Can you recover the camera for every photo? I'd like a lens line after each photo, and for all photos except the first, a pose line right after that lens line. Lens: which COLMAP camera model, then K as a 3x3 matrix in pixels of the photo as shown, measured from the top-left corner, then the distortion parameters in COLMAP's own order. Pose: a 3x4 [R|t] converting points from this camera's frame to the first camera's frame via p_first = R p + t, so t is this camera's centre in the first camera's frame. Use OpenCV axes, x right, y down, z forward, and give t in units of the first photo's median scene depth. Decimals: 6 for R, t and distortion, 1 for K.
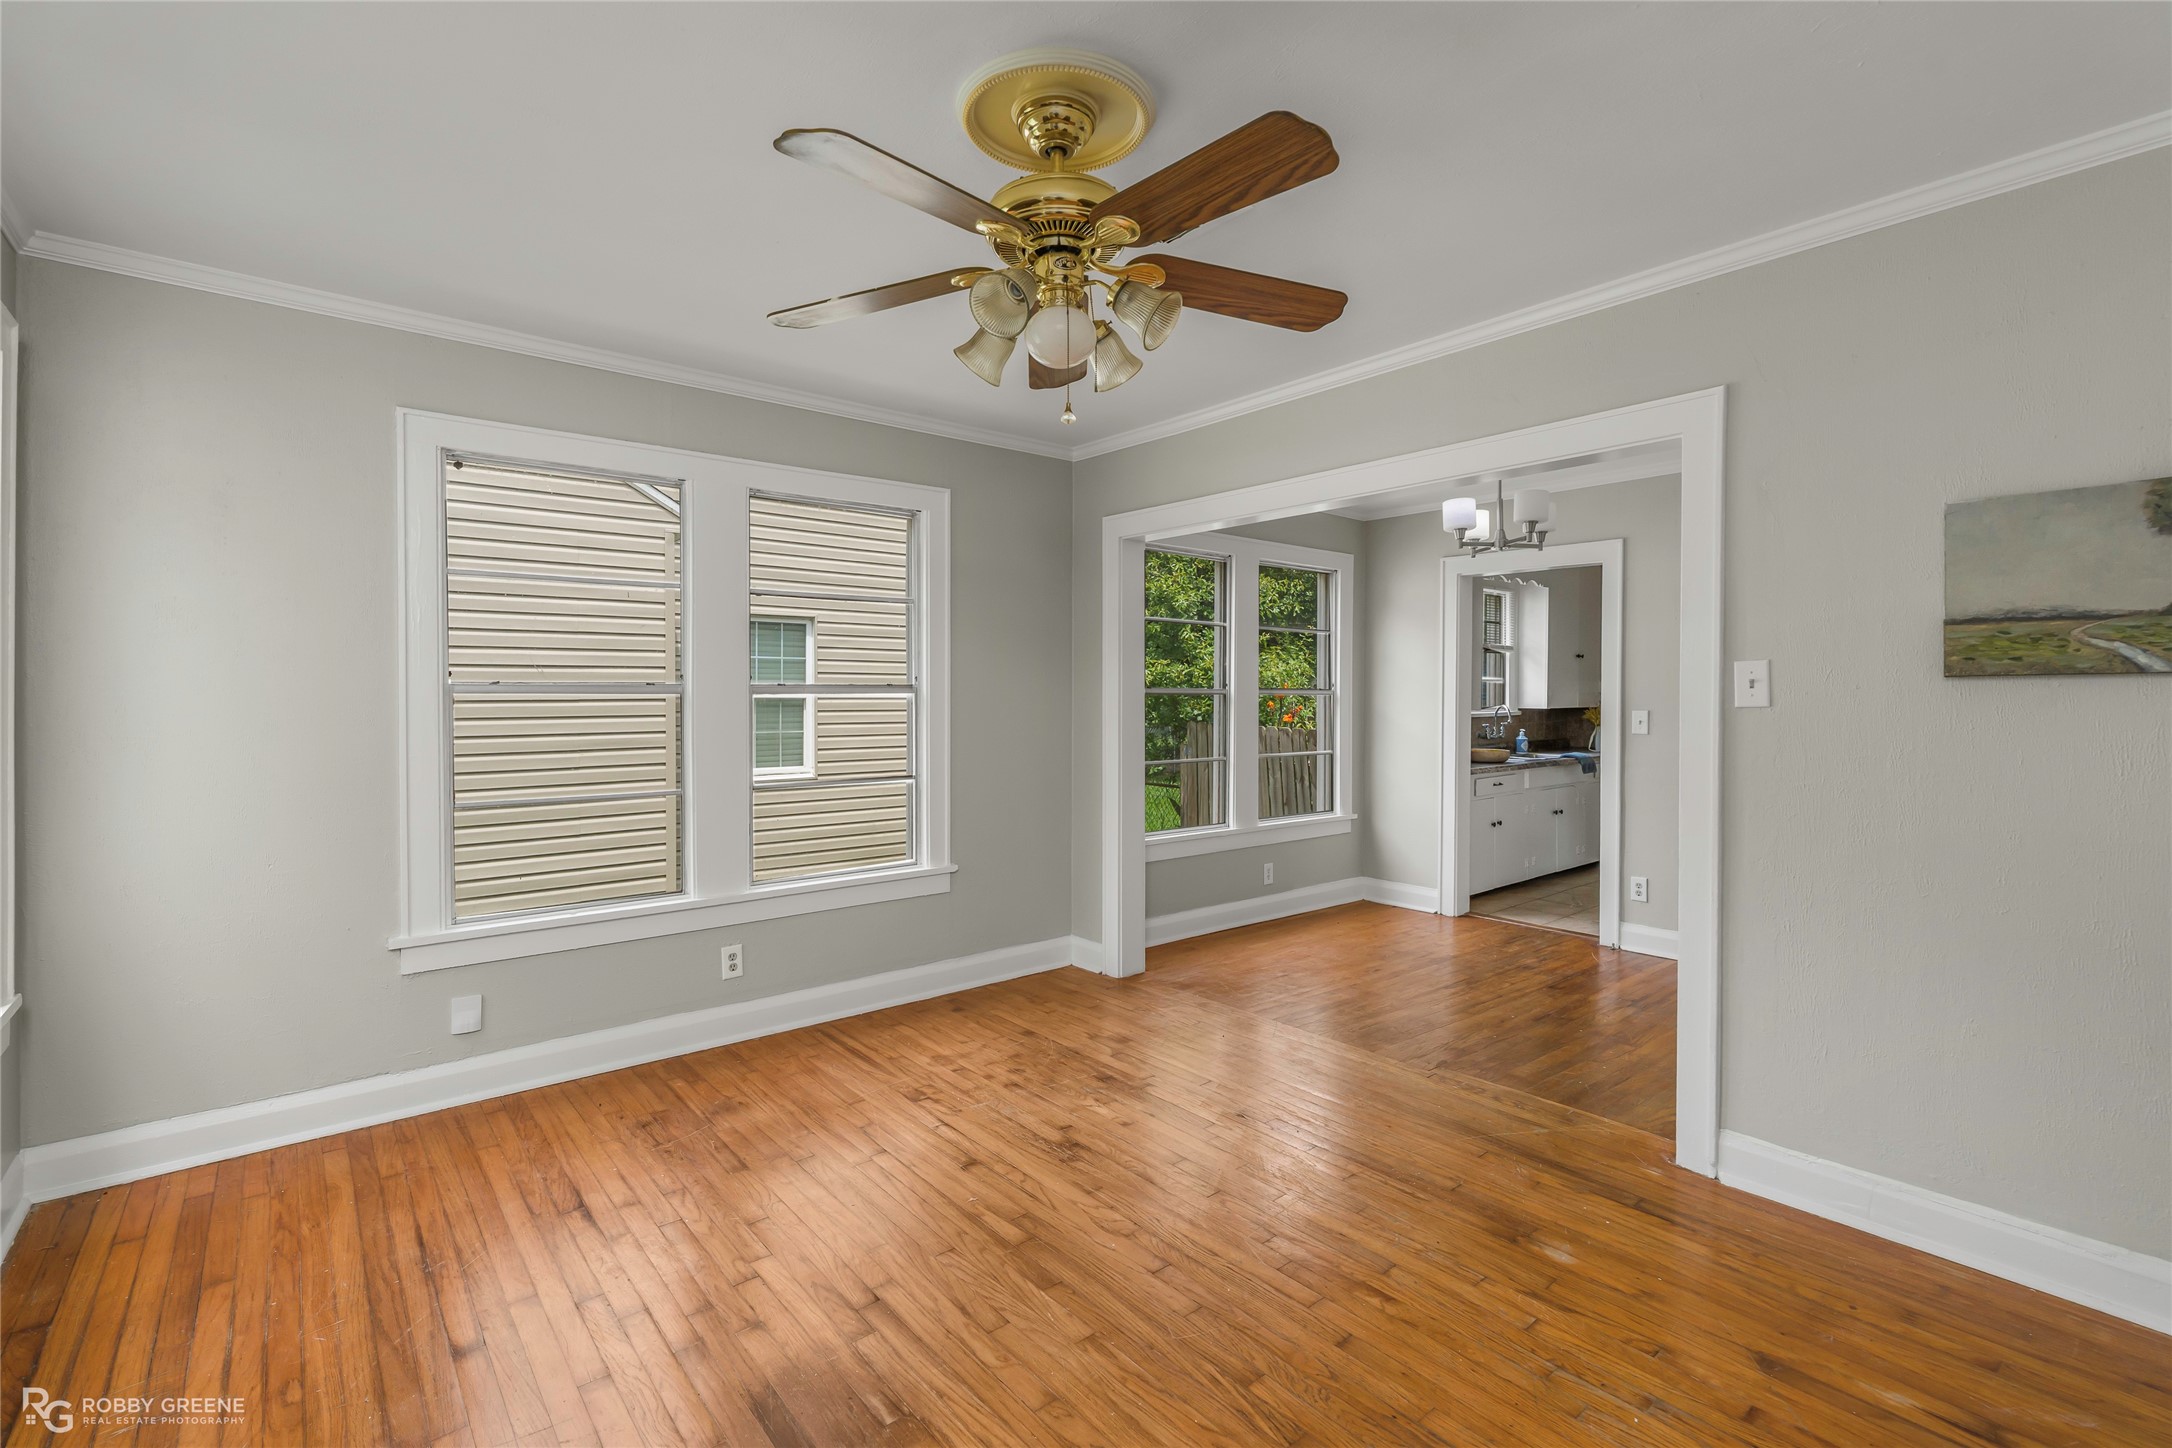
lens RADIAL K [[990.0, 0, 1081.2], [0, 990.0, 705.6], [0, 0, 1]] dist [-0.005176, 0.002622]
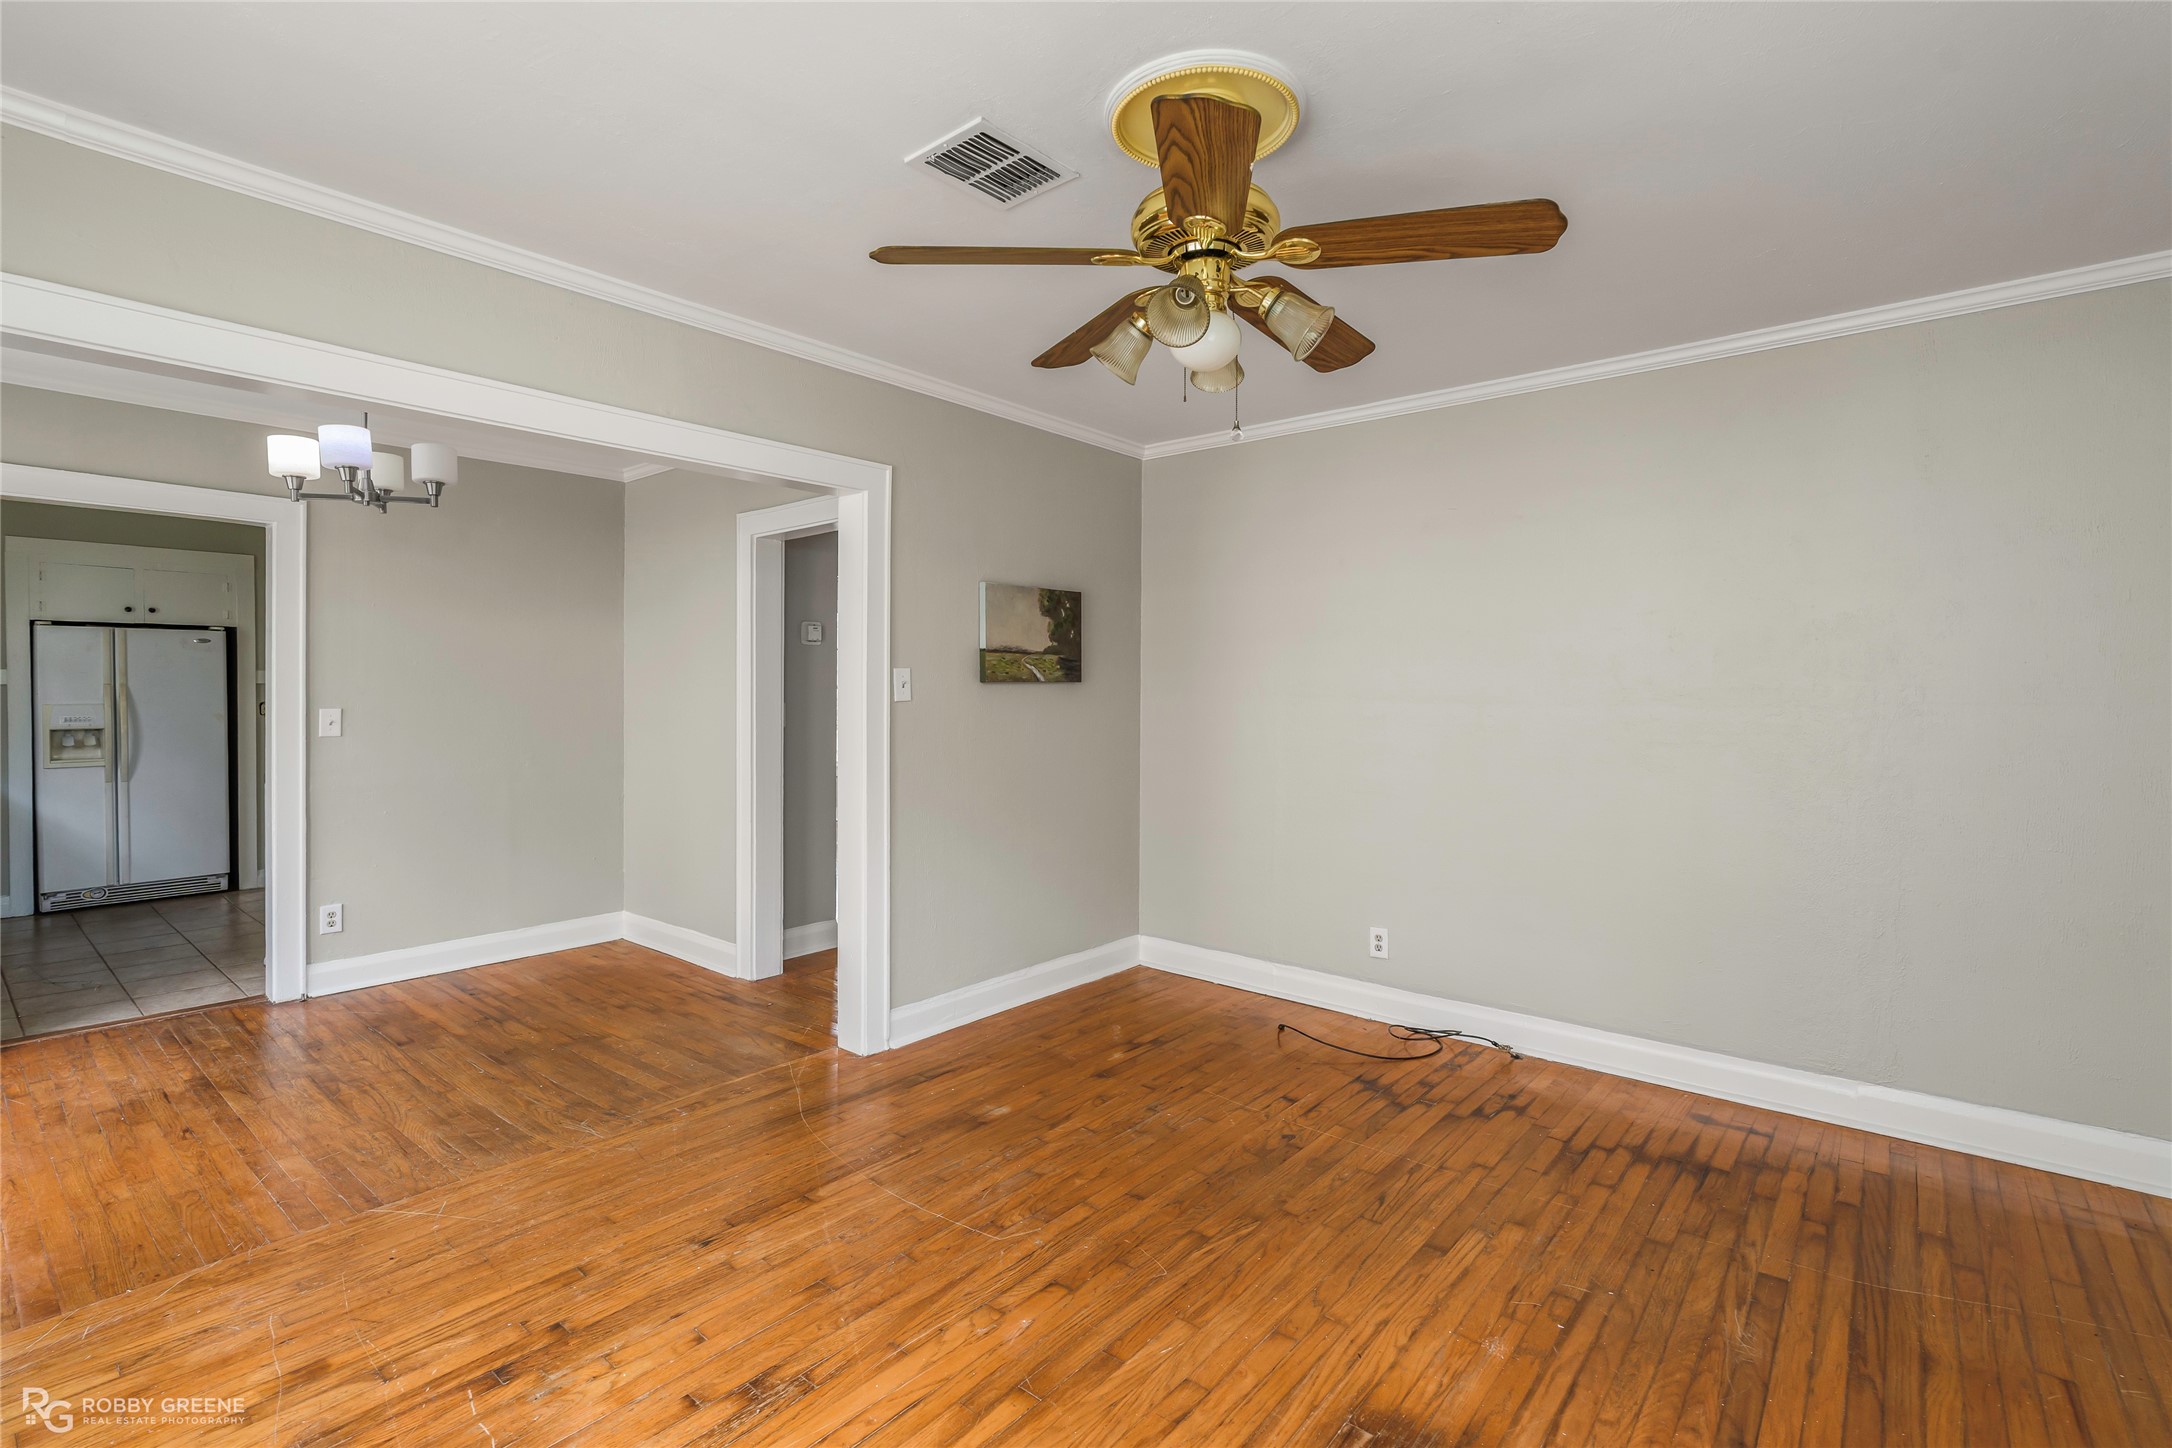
lens RADIAL K [[990.0, 0, 1088.7], [0, 990.0, 702.2], [0, 0, 1]] dist [-0.005176, 0.002622]
pose [[-0.179714, -0.013801, 0.983622, -0.501307], [0.009108, 0.999835, 0.015693, -0.011196], [-0.983677, 0.011779, -0.179558, 0.656291]]
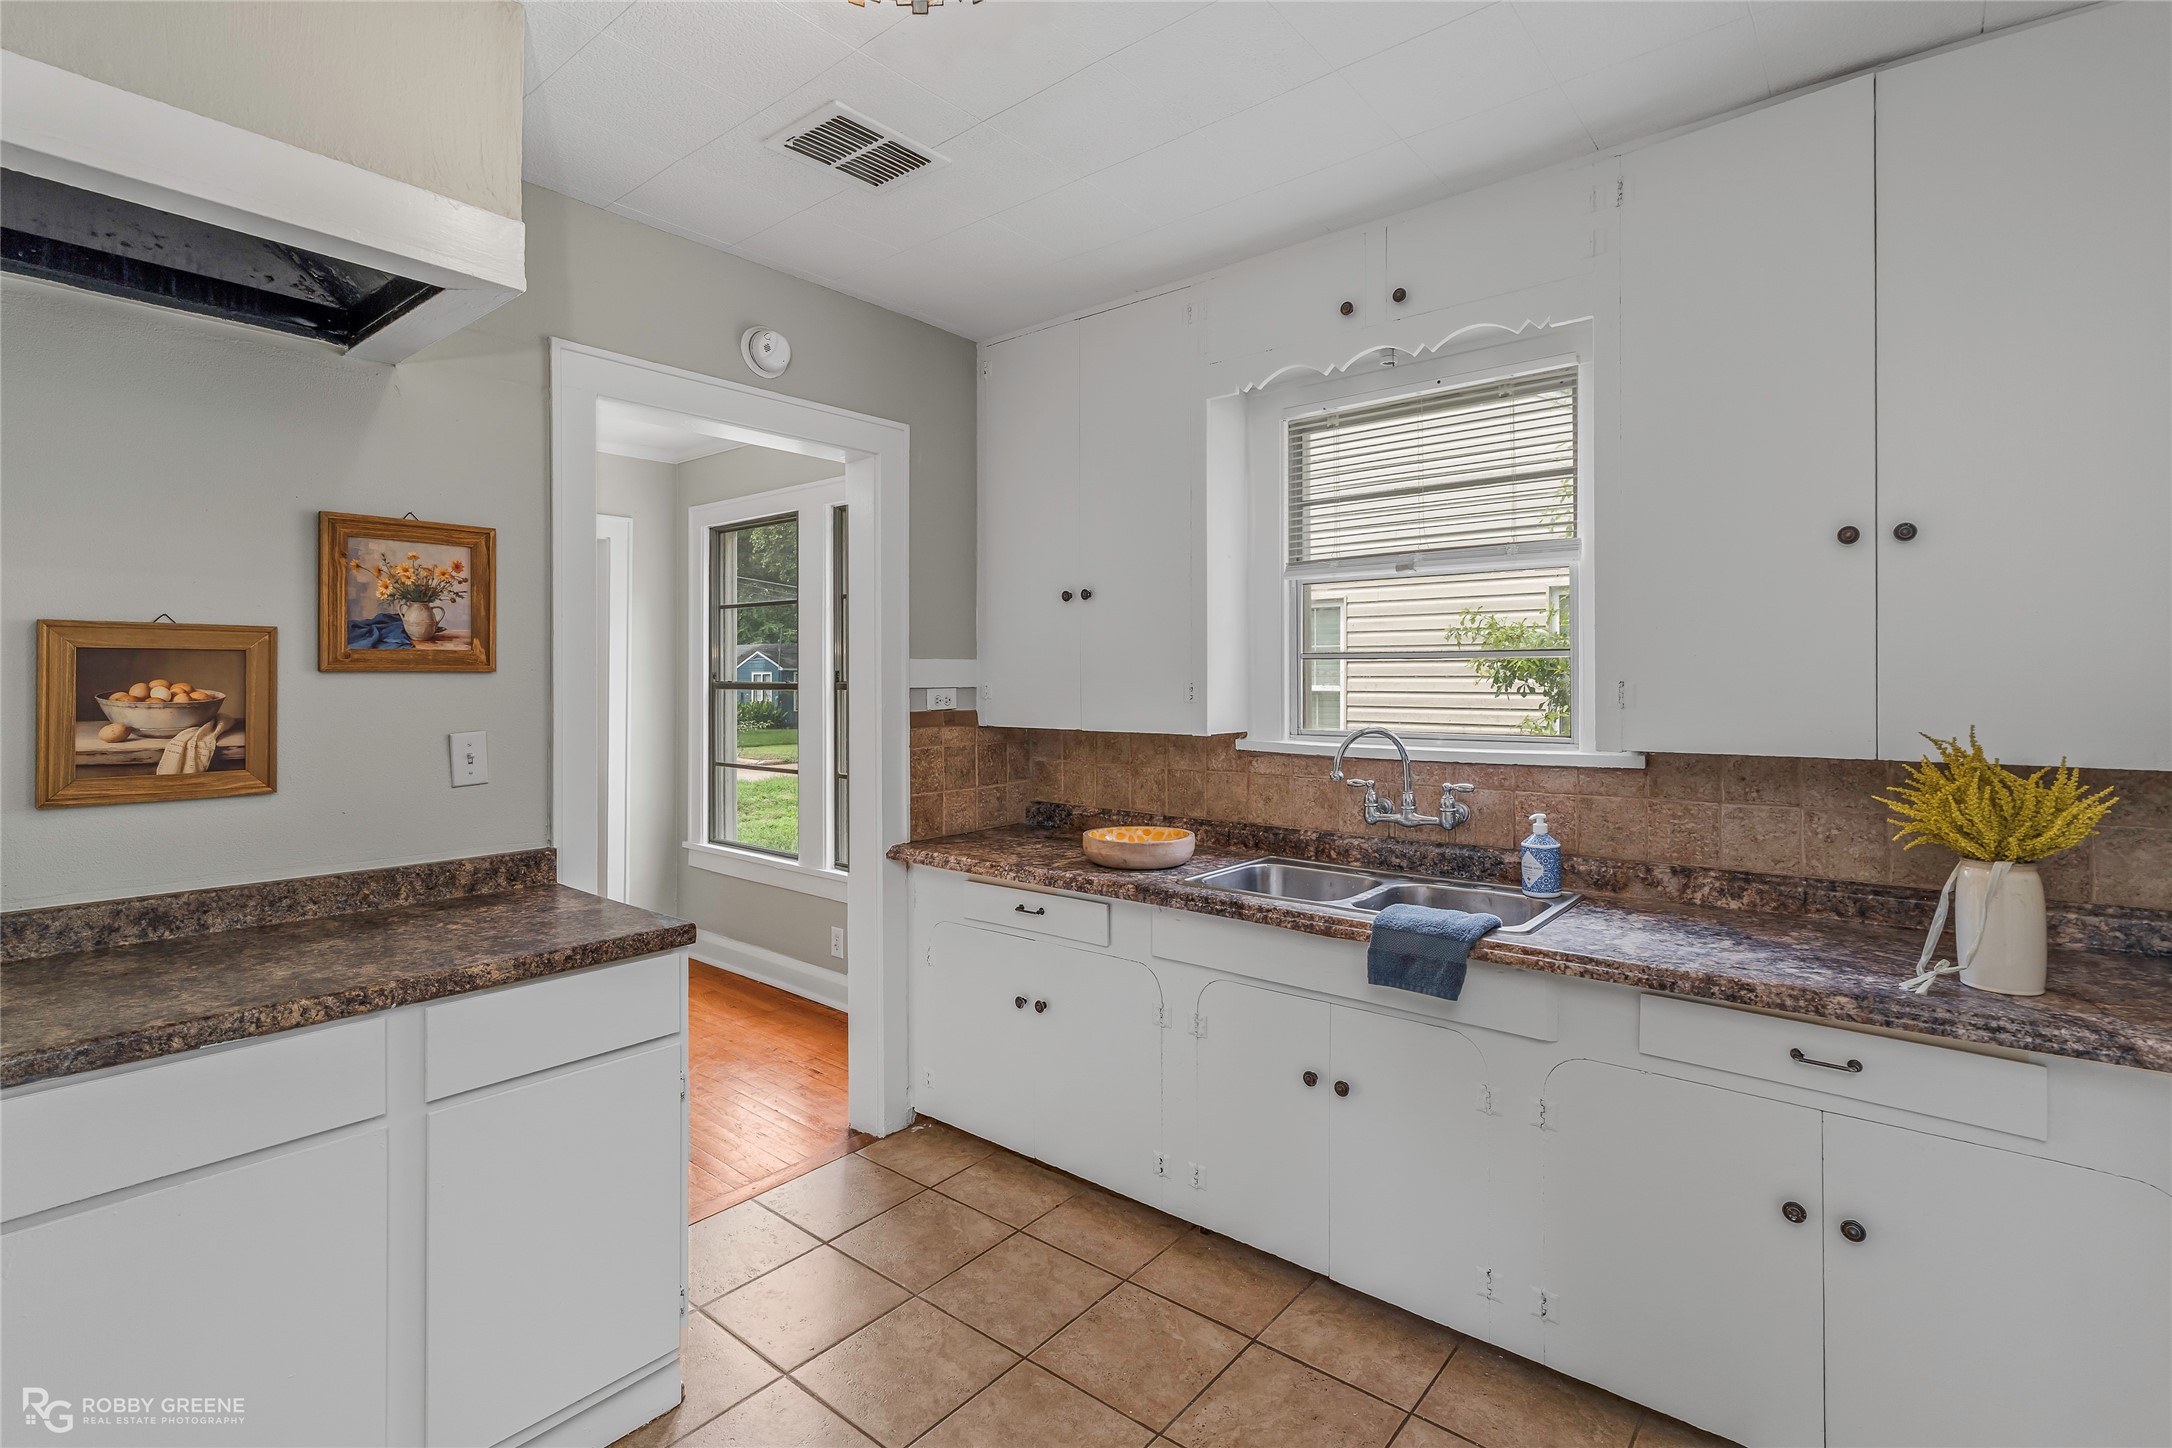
lens RADIAL K [[990.0, 0, 1094.0], [0, 990.0, 670.6], [0, 0, 1]] dist [-0.005176, 0.002622]
pose [[0.190357, -0.011650, -0.981646, 1.356680], [-0.012021, 0.999827, -0.014197, -0.026825], [0.981641, 0.014503, 0.190184, 1.525929]]
